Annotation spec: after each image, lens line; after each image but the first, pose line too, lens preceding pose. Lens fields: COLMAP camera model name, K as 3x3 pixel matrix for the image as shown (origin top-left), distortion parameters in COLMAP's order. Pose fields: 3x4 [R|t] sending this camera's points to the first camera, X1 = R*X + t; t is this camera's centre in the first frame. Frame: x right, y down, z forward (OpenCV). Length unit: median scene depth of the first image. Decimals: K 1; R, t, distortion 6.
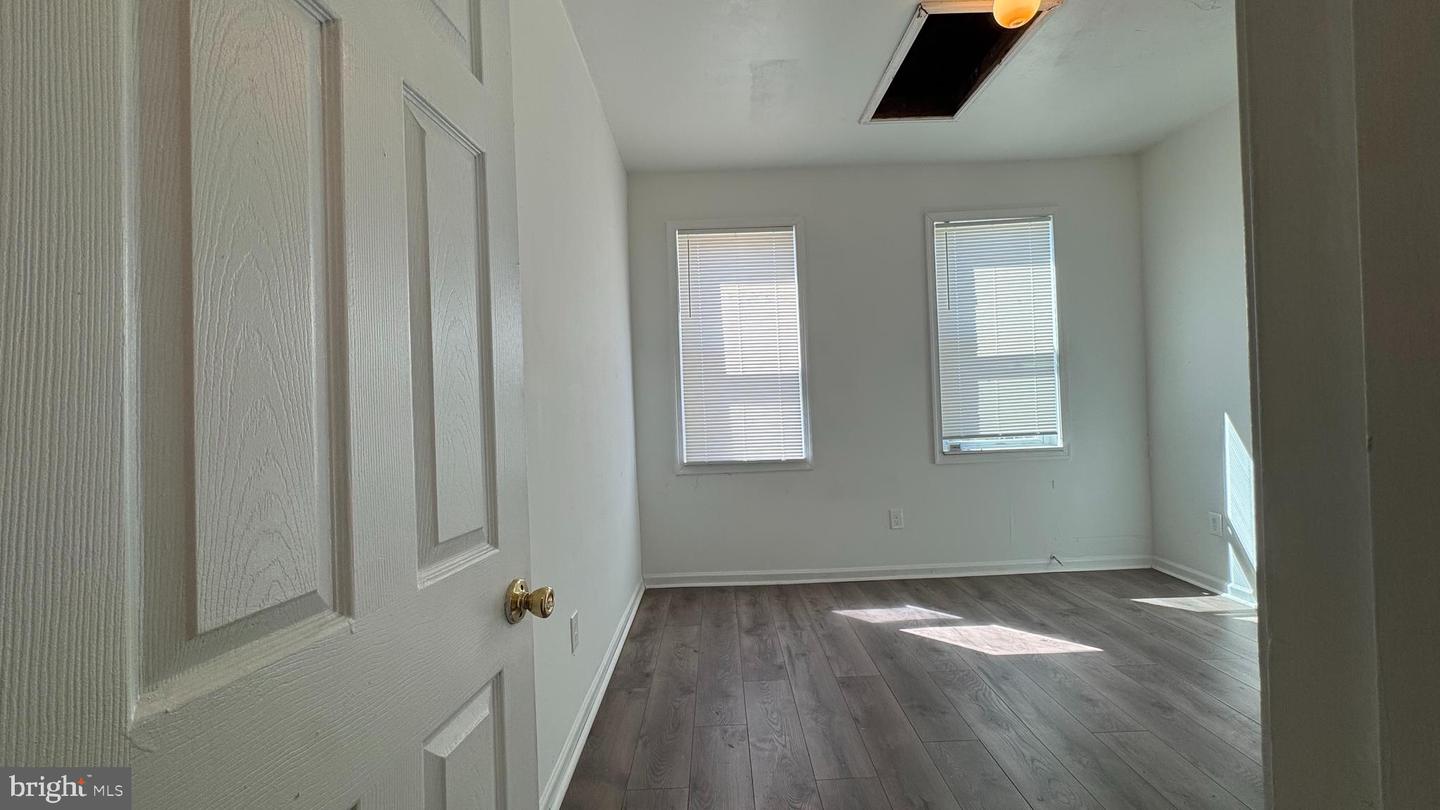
lens RADIAL K [[566.7, 0, 720.8], [0, 566.7, 394.4], [0, 0, 1]] dist [0.002324, 0.000071]
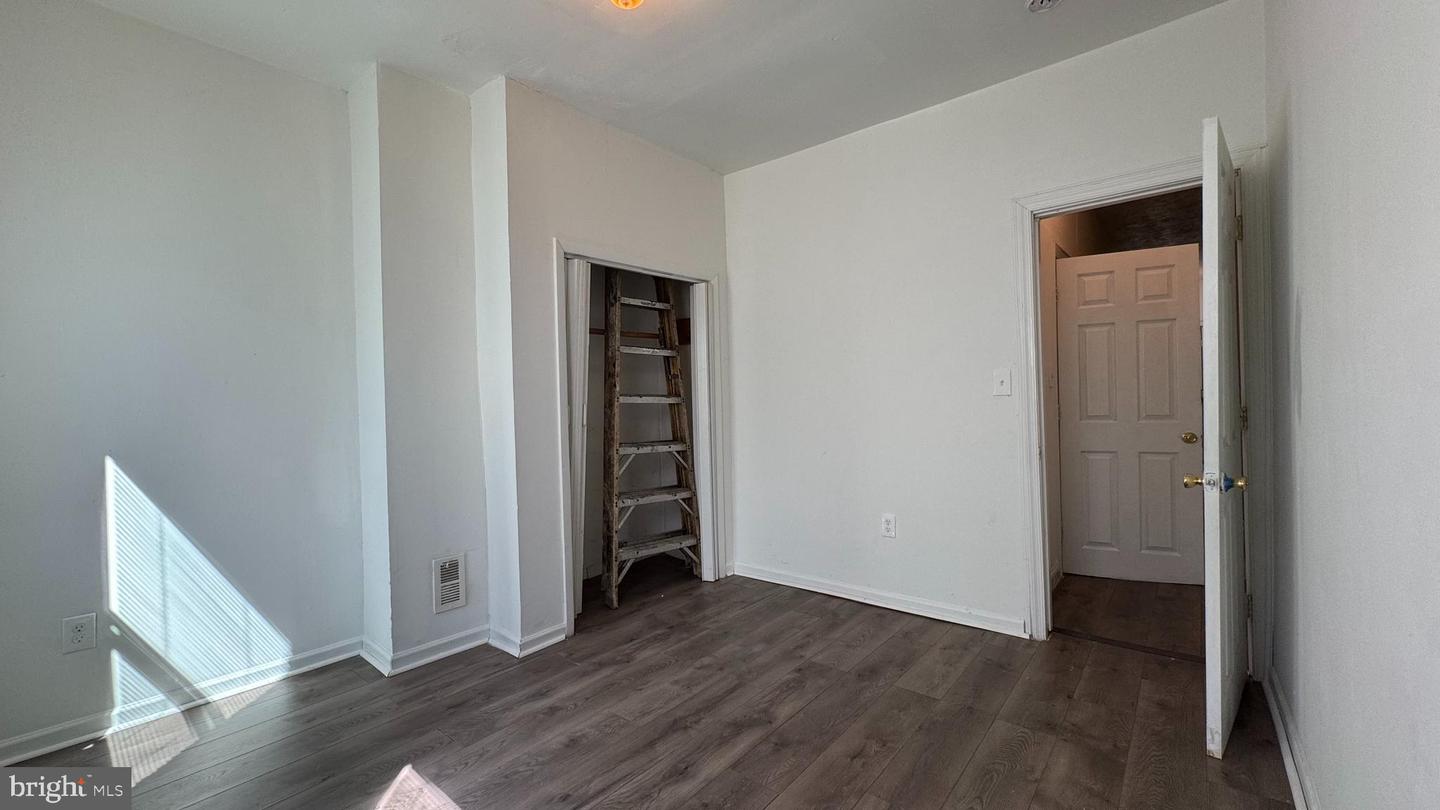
lens RADIAL K [[566.7, 0, 720.4], [0, 566.7, 409.7], [0, 0, 1]] dist [0.002324, 0.000071]
pose [[-0.771631, 0.035802, 0.635062, -0.186871], [0.032314, 0.999332, -0.017075, 0.017818], [-0.635249, 0.007346, -0.772273, 1.875431]]
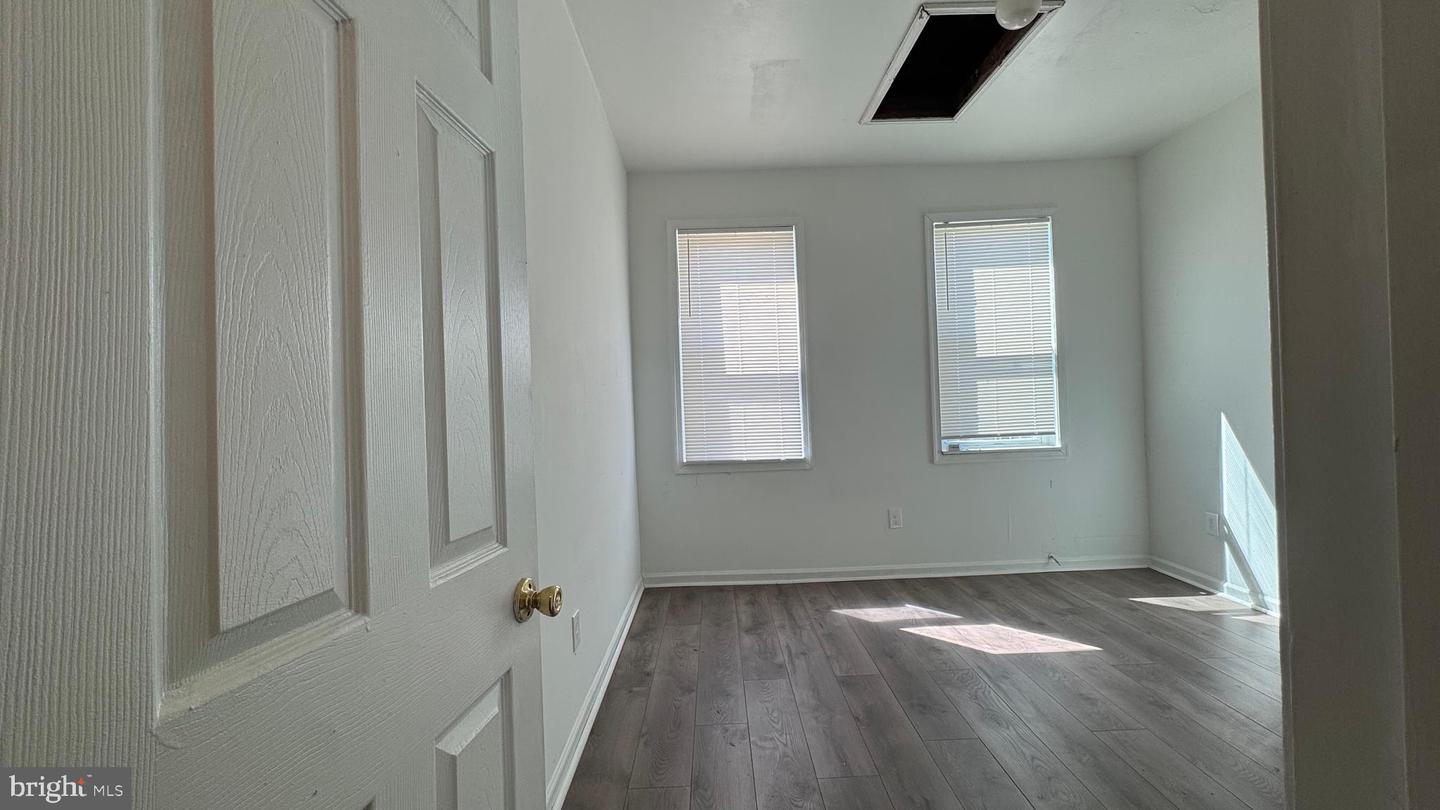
lens RADIAL K [[566.7, 0, 719.9], [0, 566.7, 394.5], [0, 0, 1]] dist [0.002324, 0.000071]
pose [[0.999983, 0.002361, 0.005303, -0.011770], [-0.002367, 0.999997, 0.001147, -0.000190], [-0.005300, -0.001159, 0.999985, -0.002189]]
